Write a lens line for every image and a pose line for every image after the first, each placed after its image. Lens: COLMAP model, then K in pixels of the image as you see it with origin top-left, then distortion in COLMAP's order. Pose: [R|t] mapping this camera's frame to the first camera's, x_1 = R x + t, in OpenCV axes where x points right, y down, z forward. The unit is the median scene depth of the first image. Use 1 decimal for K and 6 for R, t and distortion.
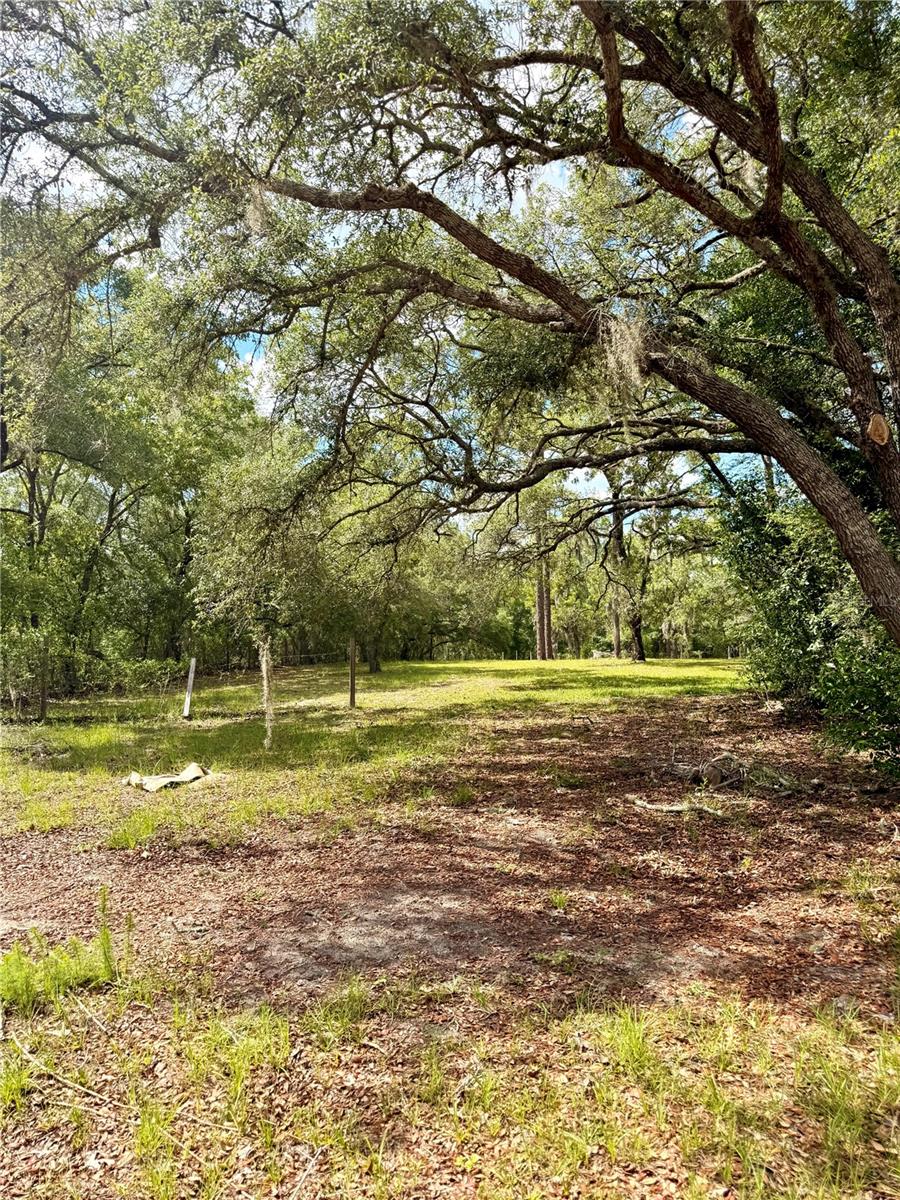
lens RADIAL K [[849.3, 0, 443.3], [0, 849.3, 603.4], [0, 0, 1]] dist [0.004369, -0.011824]
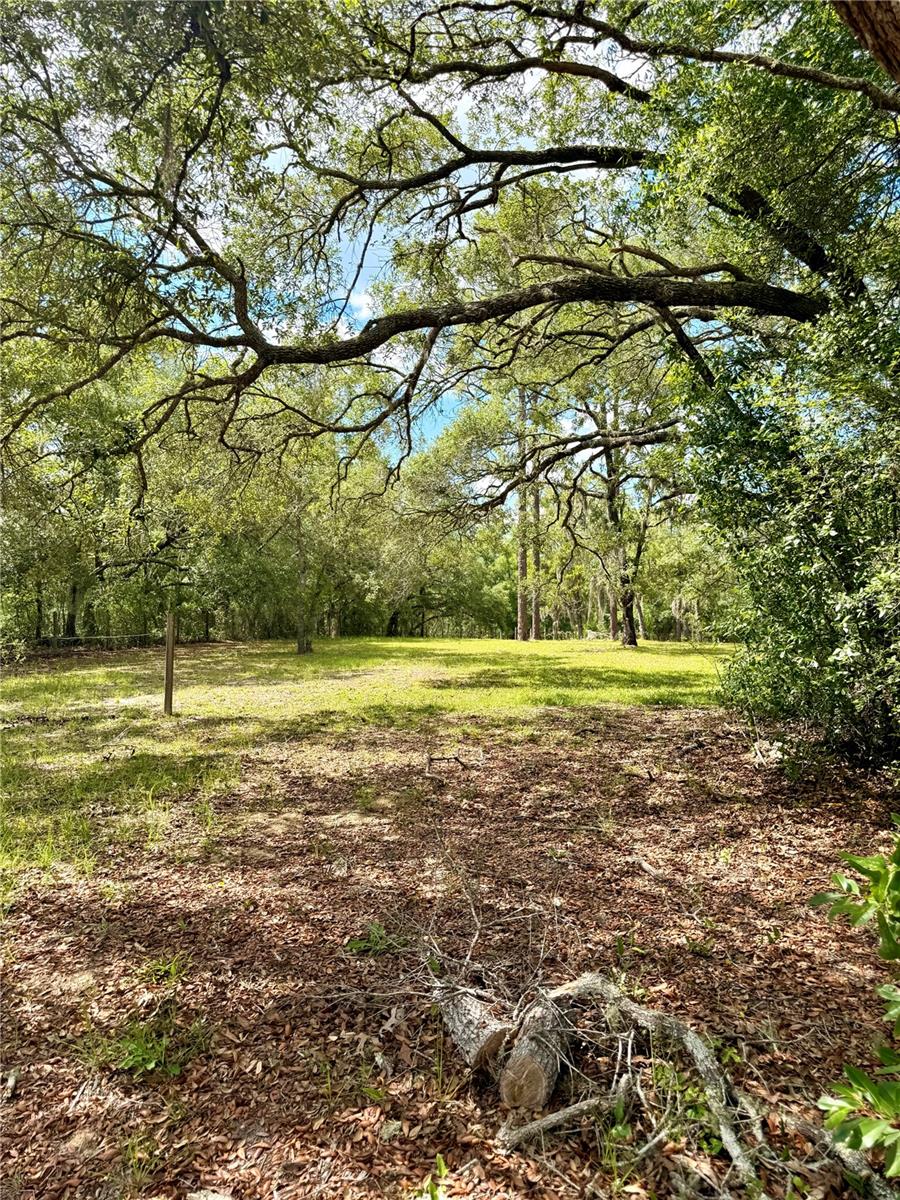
lens RADIAL K [[849.3, 0, 457.2], [0, 849.3, 598.3], [0, 0, 1]] dist [0.004369, -0.011824]
pose [[0.999632, 0.024632, -0.011389, 0.121938], [-0.024326, 0.999359, 0.026271, 0.004919], [0.012029, -0.025985, 0.999590, 0.283651]]
